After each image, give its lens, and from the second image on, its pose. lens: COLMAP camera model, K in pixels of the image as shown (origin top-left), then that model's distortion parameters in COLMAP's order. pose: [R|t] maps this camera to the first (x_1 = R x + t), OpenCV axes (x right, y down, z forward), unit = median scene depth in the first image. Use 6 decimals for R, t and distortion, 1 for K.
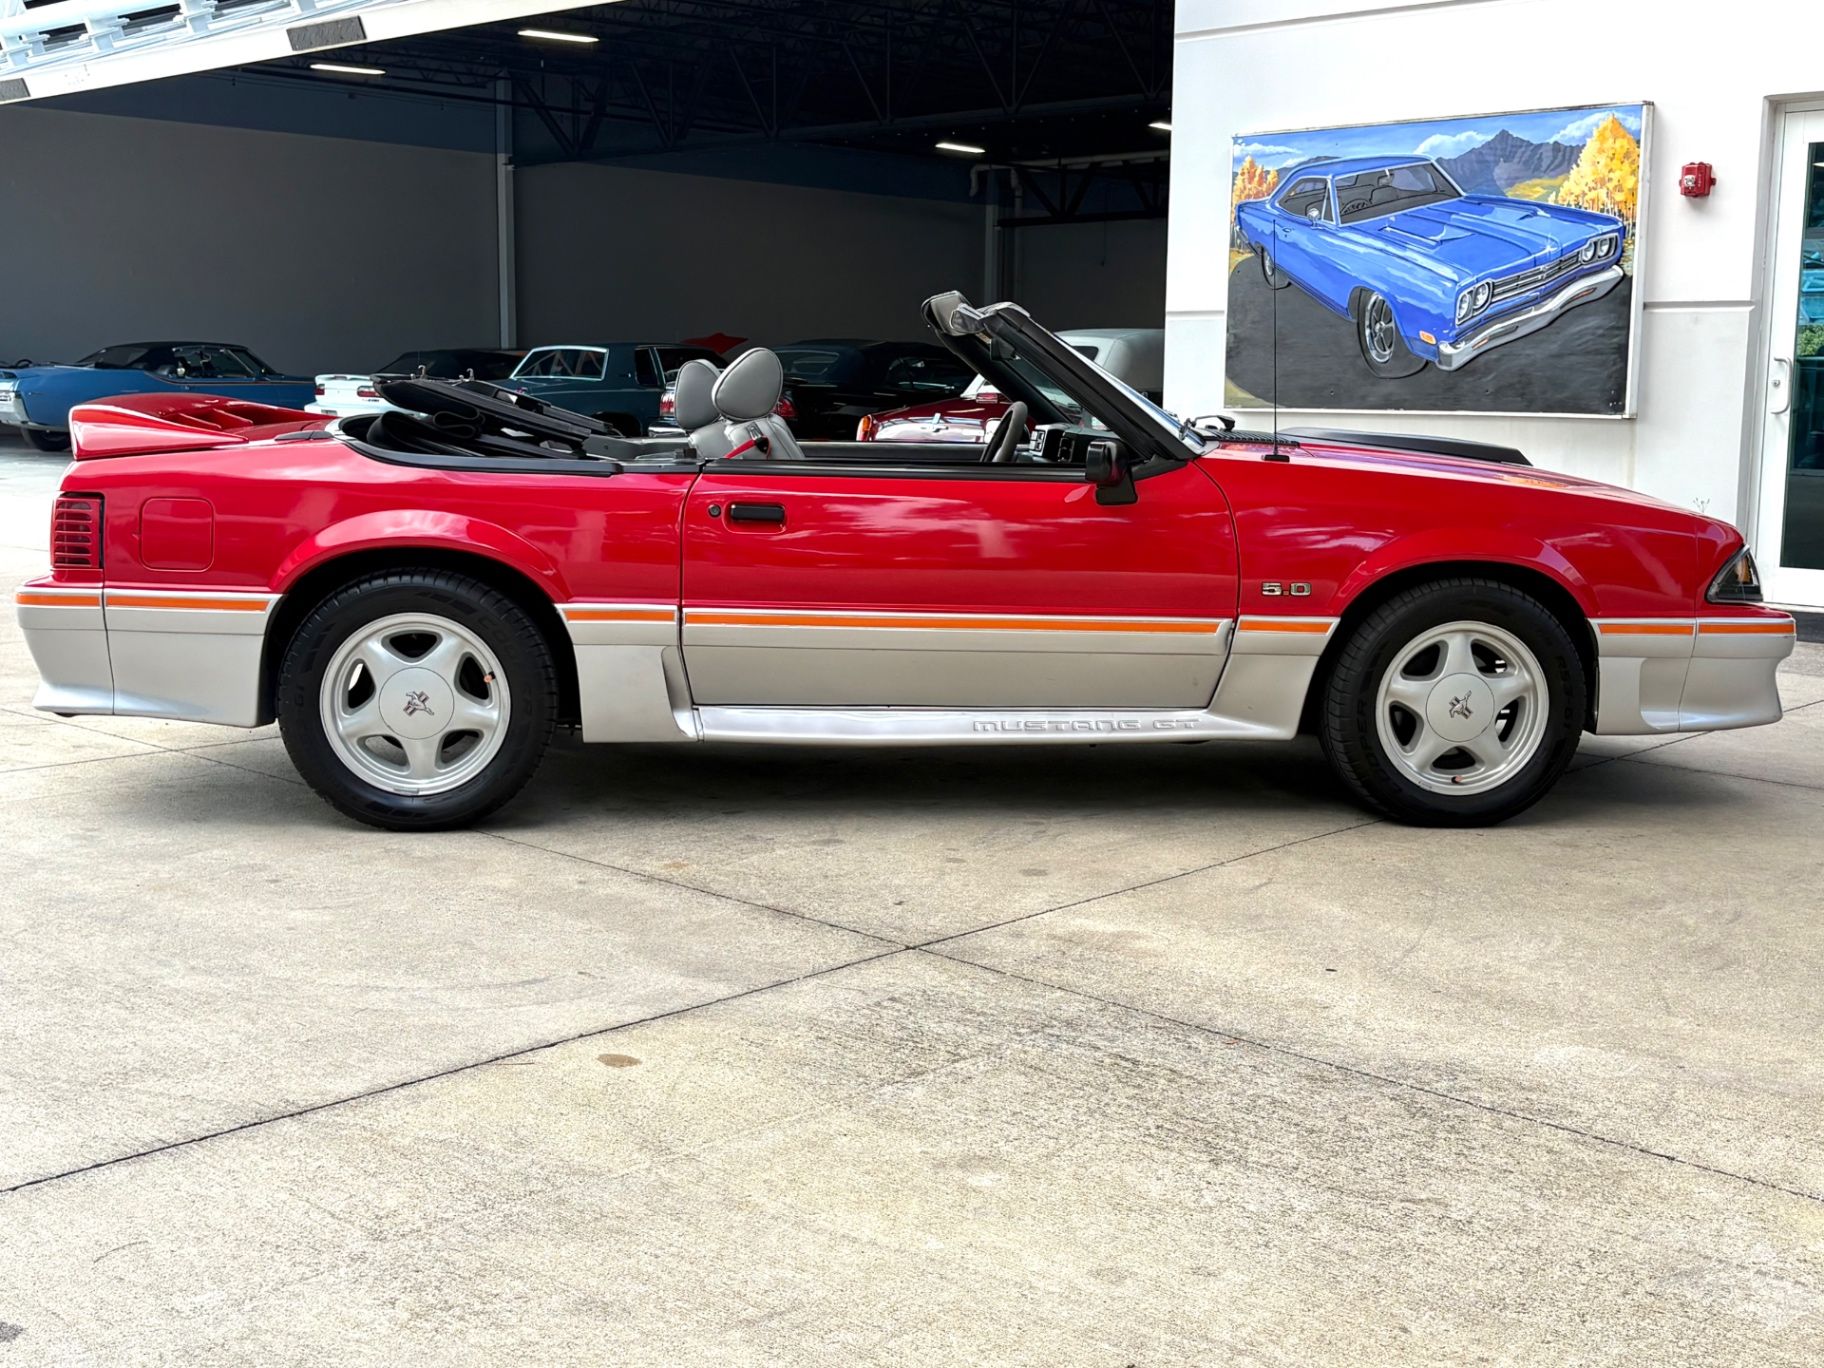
lens RADIAL K [[2134.1, 0, 912.0], [0, 2134.1, 684.0], [0, 0, 1]] dist [0.133786, -0.518965]
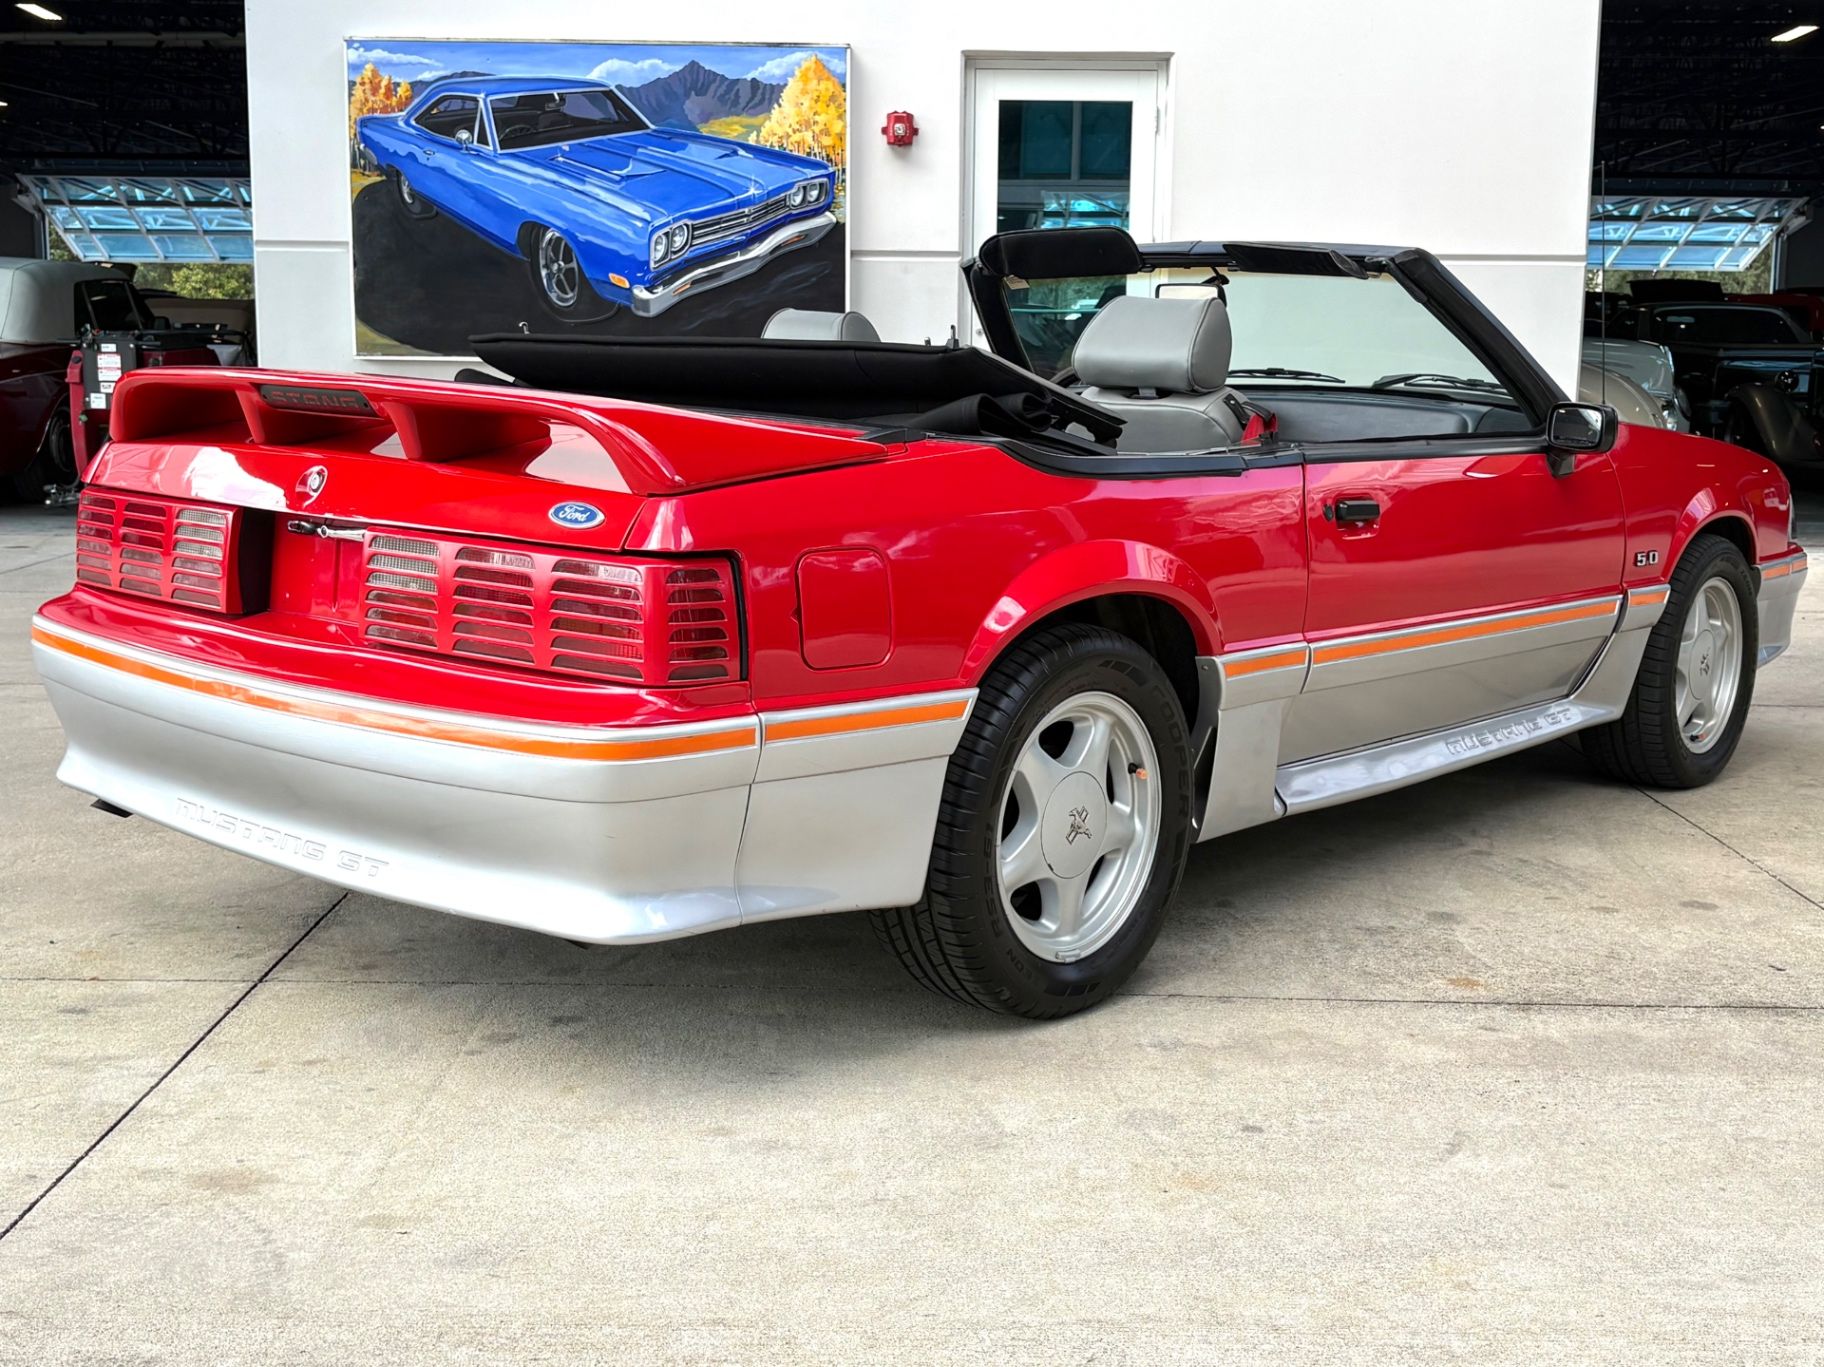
lens RADIAL K [[2134.1, 0, 912.0], [0, 2134.1, 683.5], [0, 0, 1]] dist [0.133786, -0.518965]
pose [[0.730899, -0.109423, 0.673657, -0.318665], [0.090543, 0.993885, 0.063201, -0.036284], [-0.676453, 0.014802, 0.736337, 0.240942]]
